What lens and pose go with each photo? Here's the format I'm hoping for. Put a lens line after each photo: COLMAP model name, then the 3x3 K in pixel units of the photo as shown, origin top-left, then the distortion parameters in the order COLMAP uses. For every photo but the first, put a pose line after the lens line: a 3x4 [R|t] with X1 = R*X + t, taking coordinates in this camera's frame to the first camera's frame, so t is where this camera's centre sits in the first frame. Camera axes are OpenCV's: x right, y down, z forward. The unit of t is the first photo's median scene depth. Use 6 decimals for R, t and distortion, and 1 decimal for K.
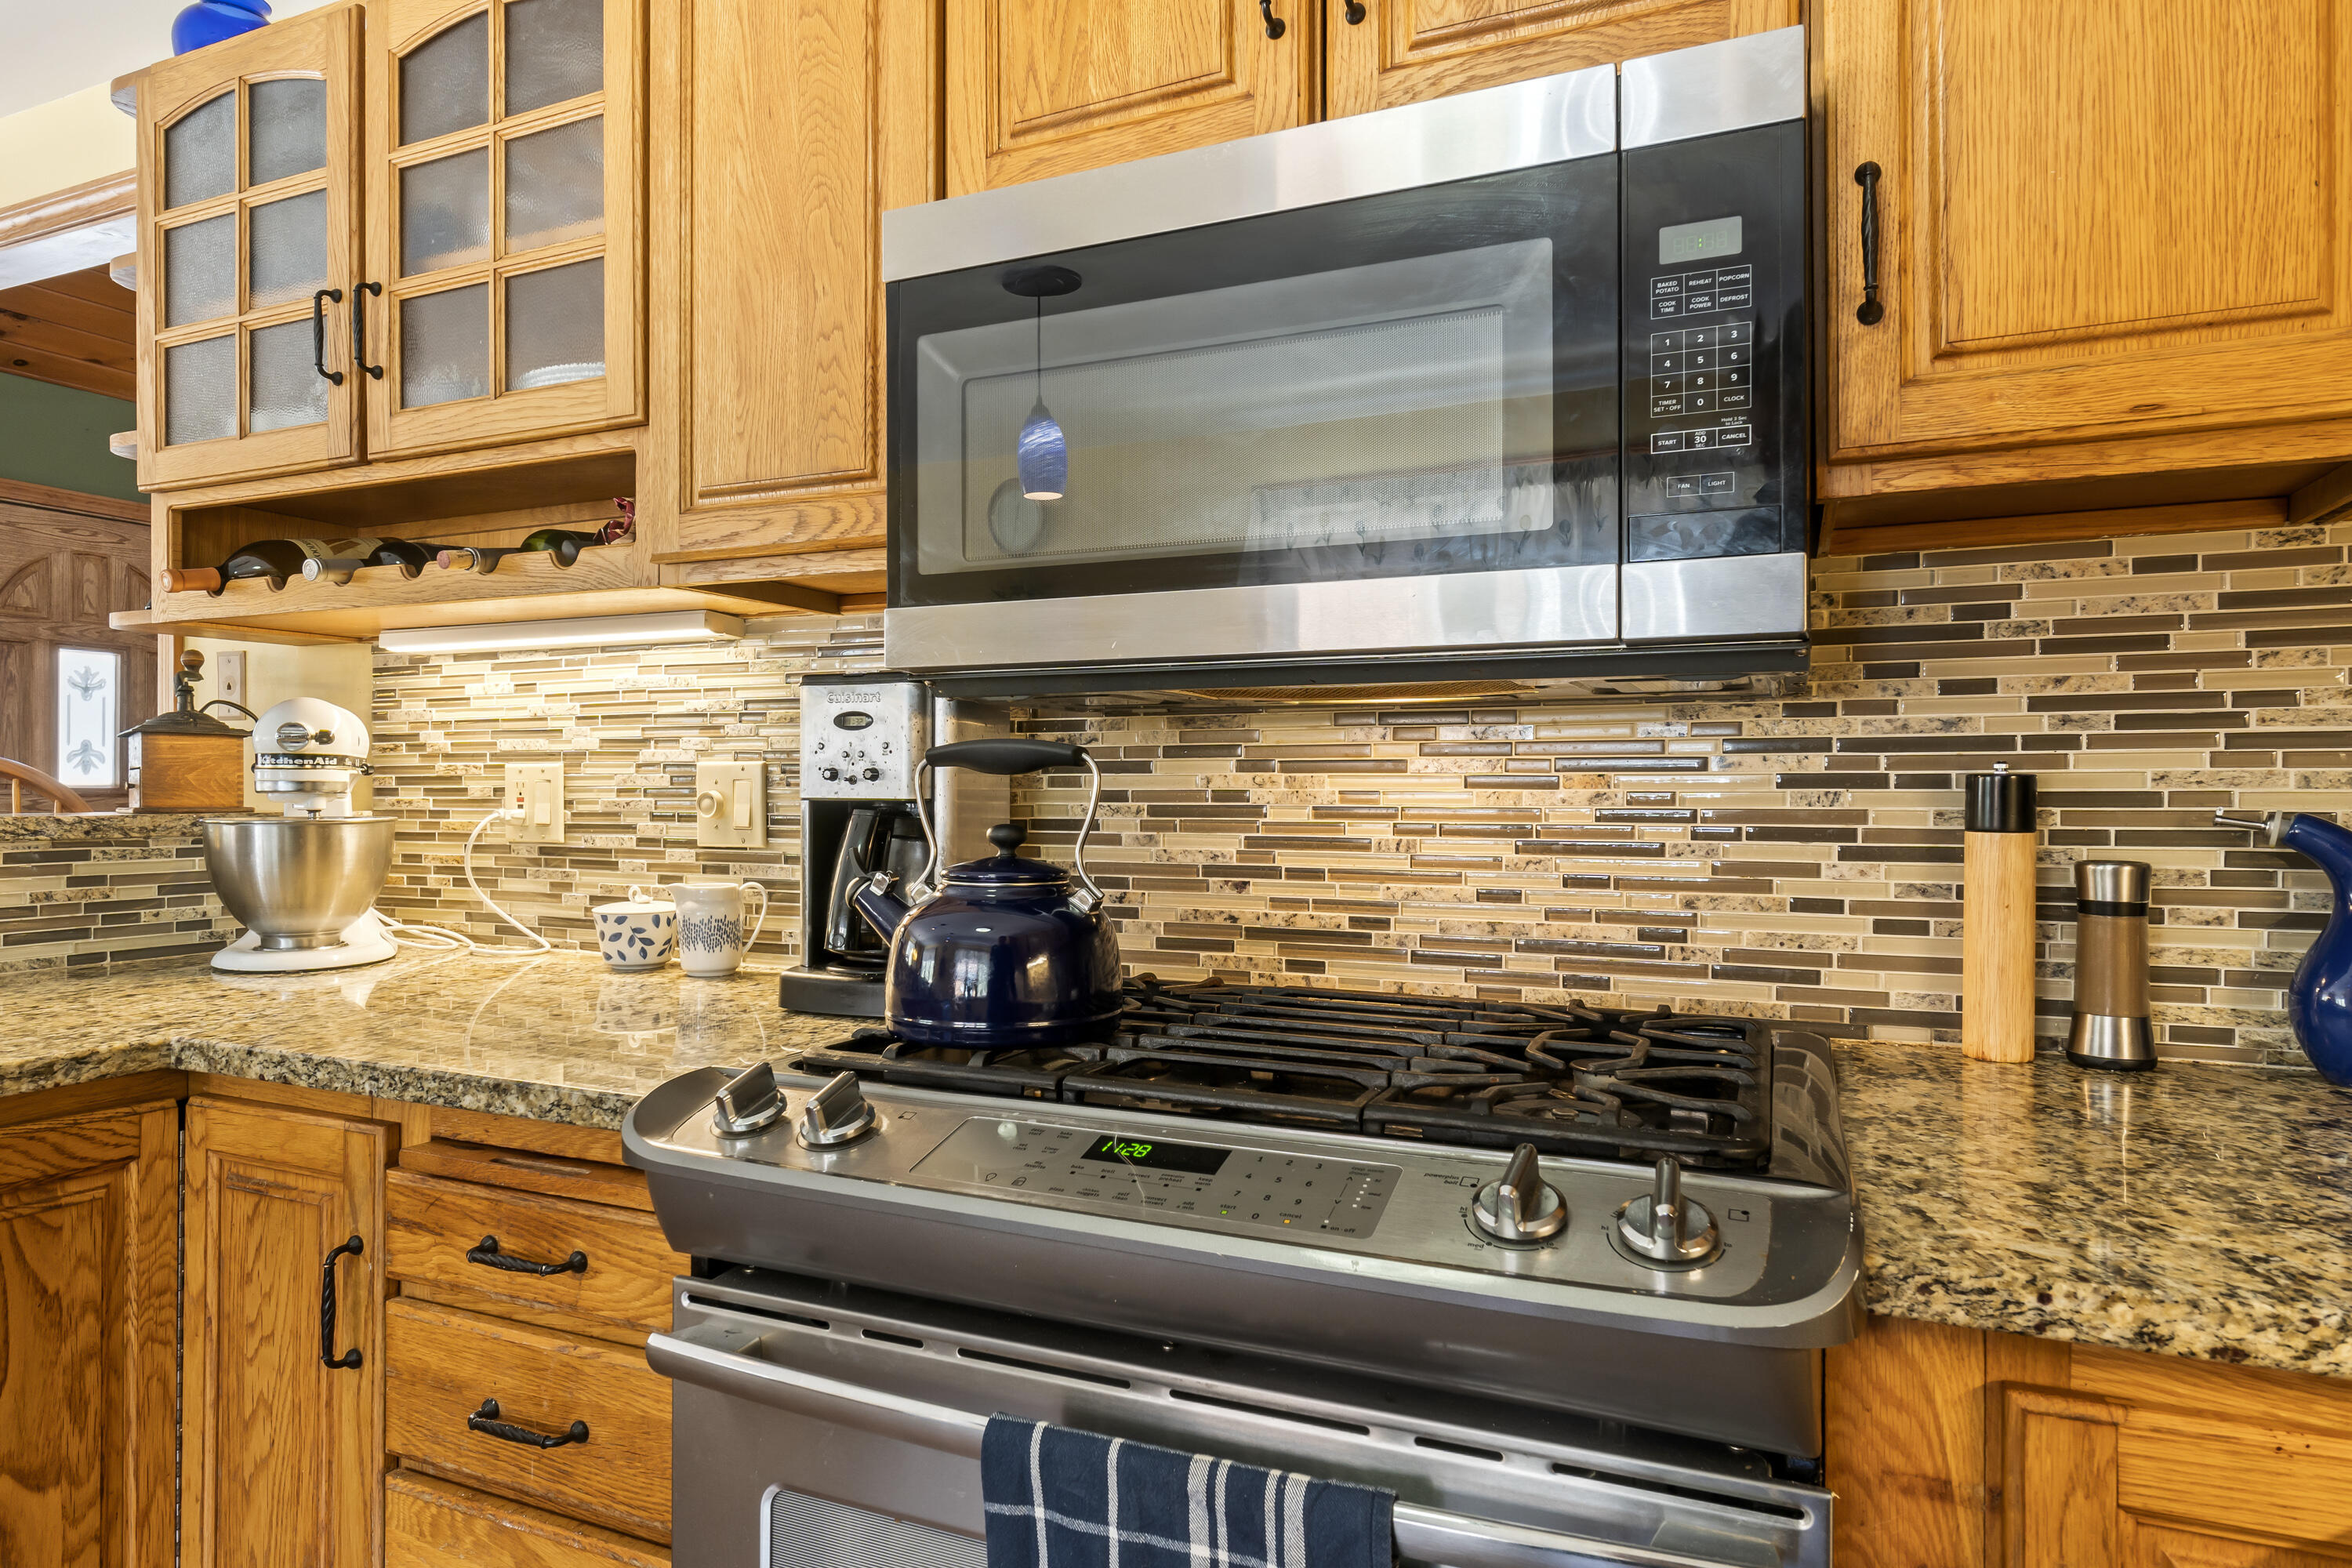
lens RADIAL K [[1368.4, 0, 1184.9], [0, 1368.4, 787.4], [0, 0, 1]] dist [-0.004634, 0.000511]
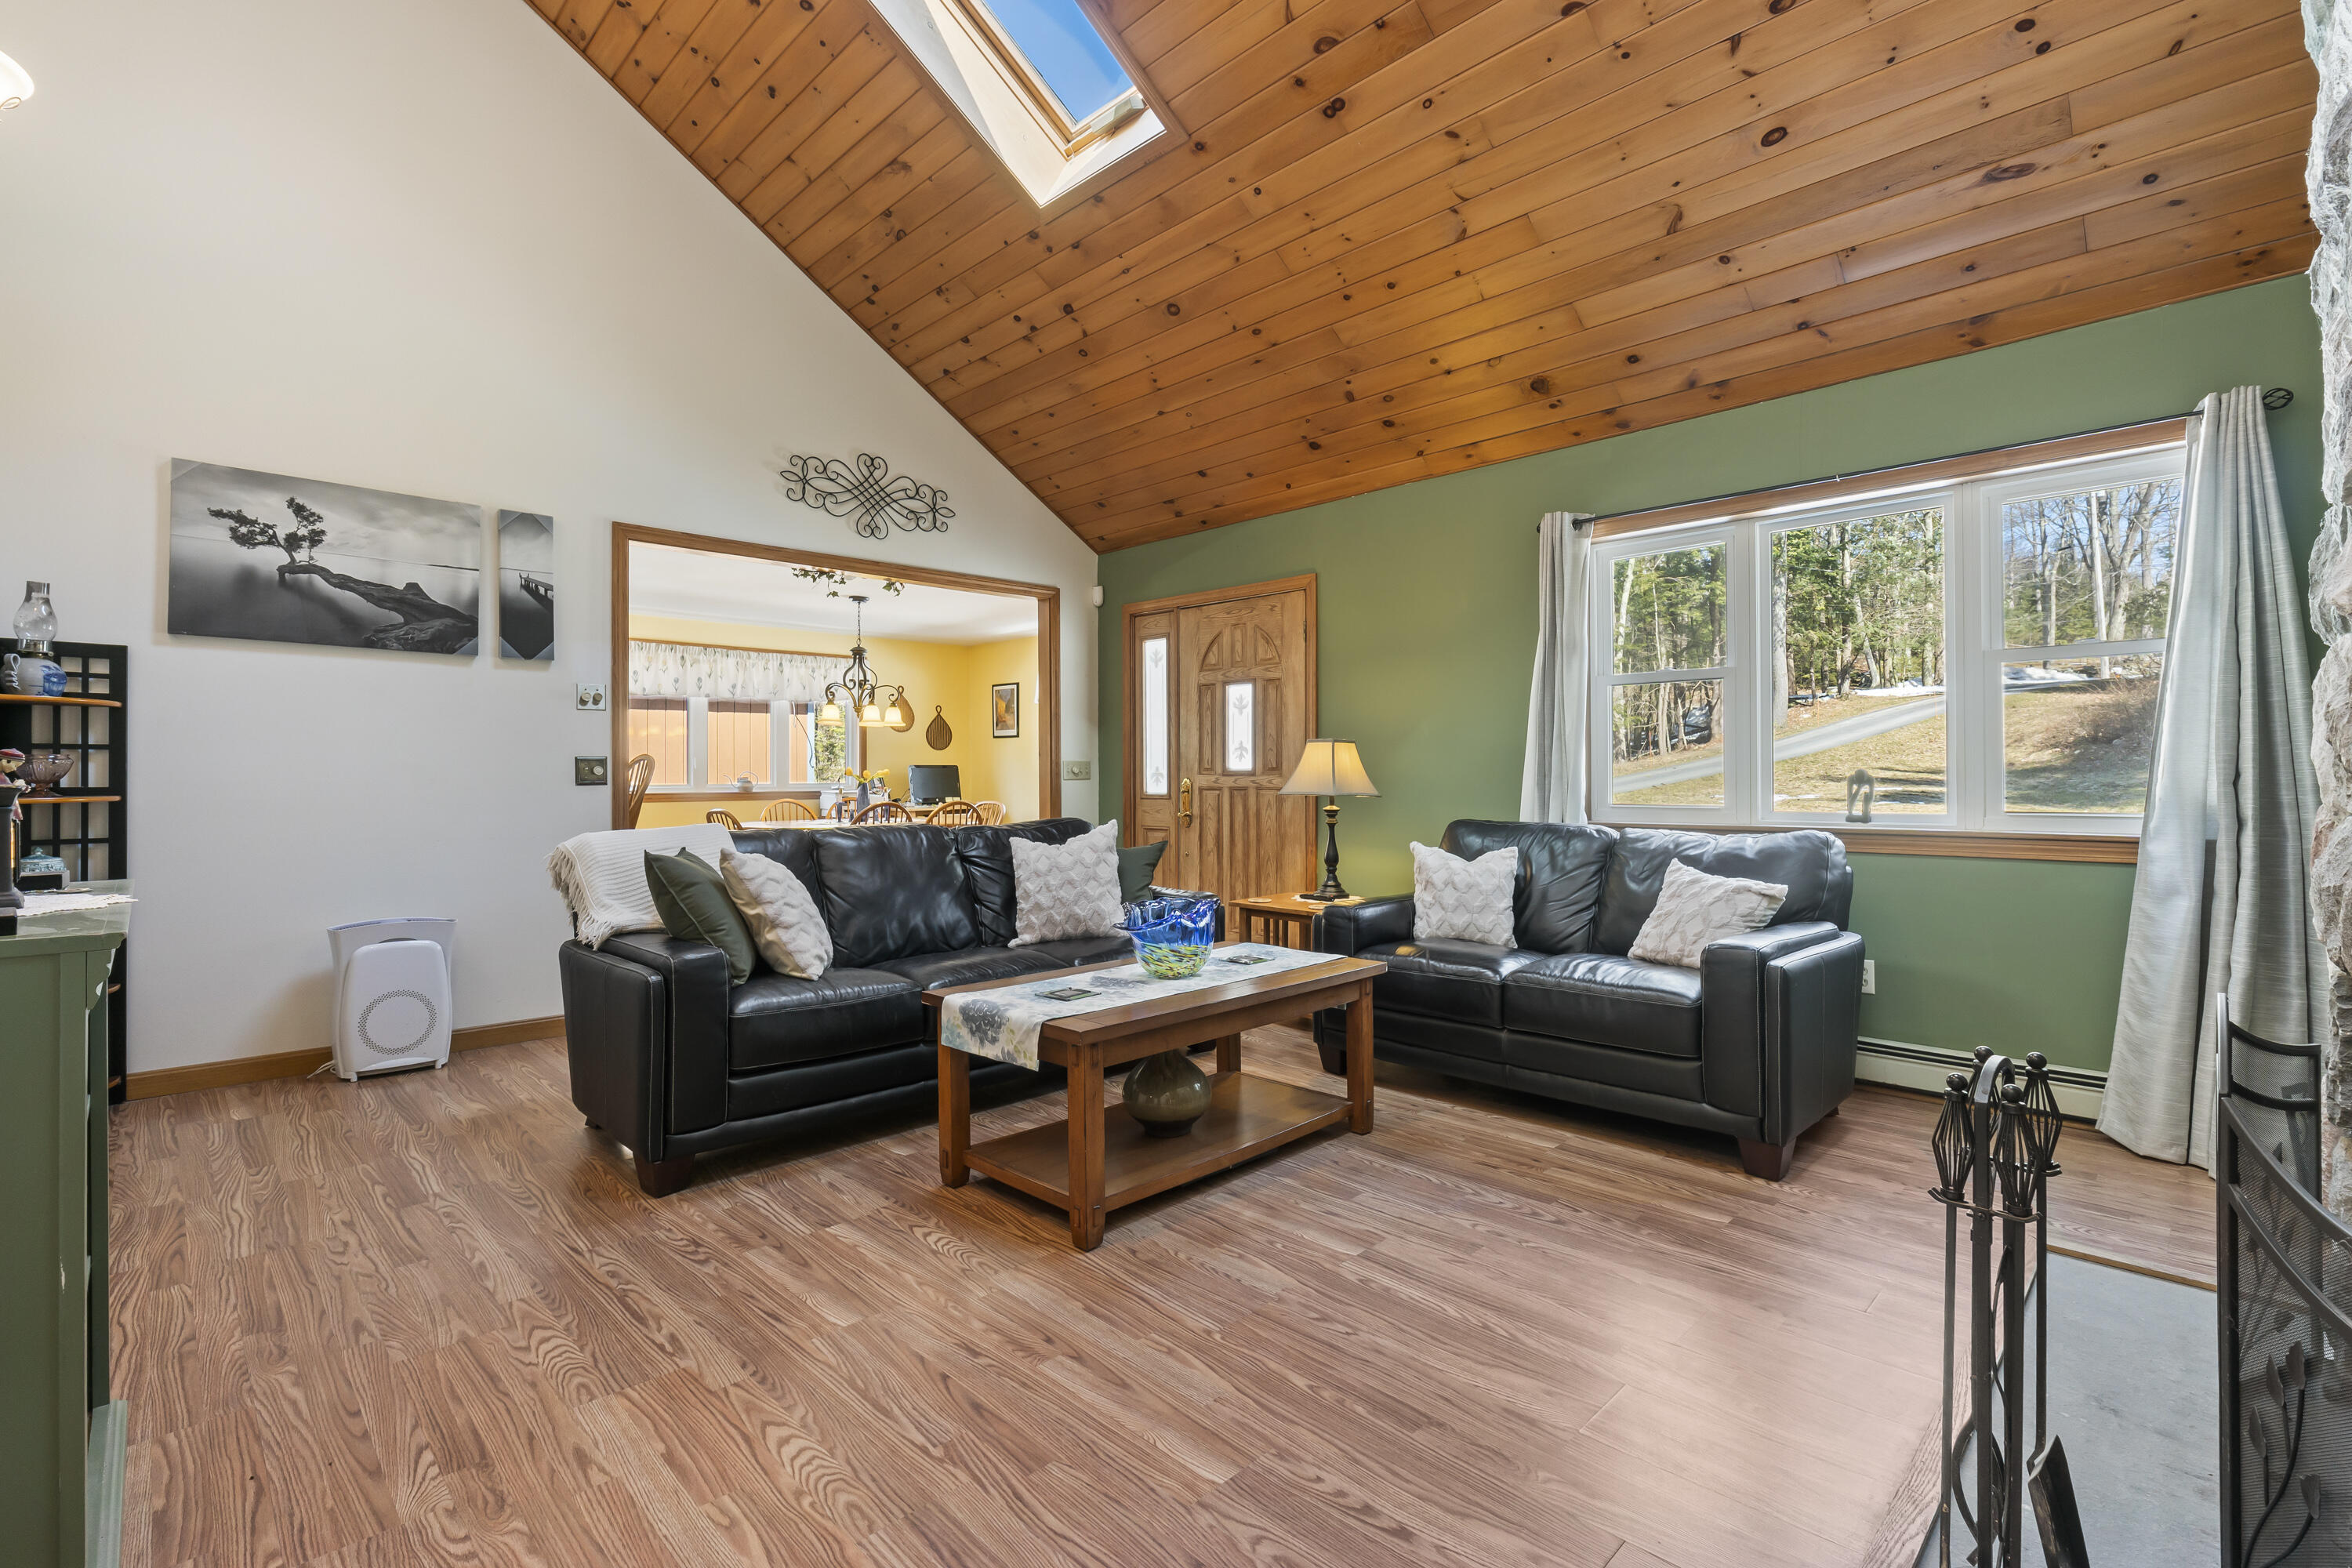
lens RADIAL K [[1050.0, 0, 1178.4], [0, 1050.0, 772.5], [0, 0, 1]] dist [-0.007452, -0.000088]
pose [[-0.368484, -0.007660, -0.929603, 1.341934], [-0.001910, 0.999970, -0.007483, 0.043695], [0.929632, -0.000982, -0.368487, 5.134031]]
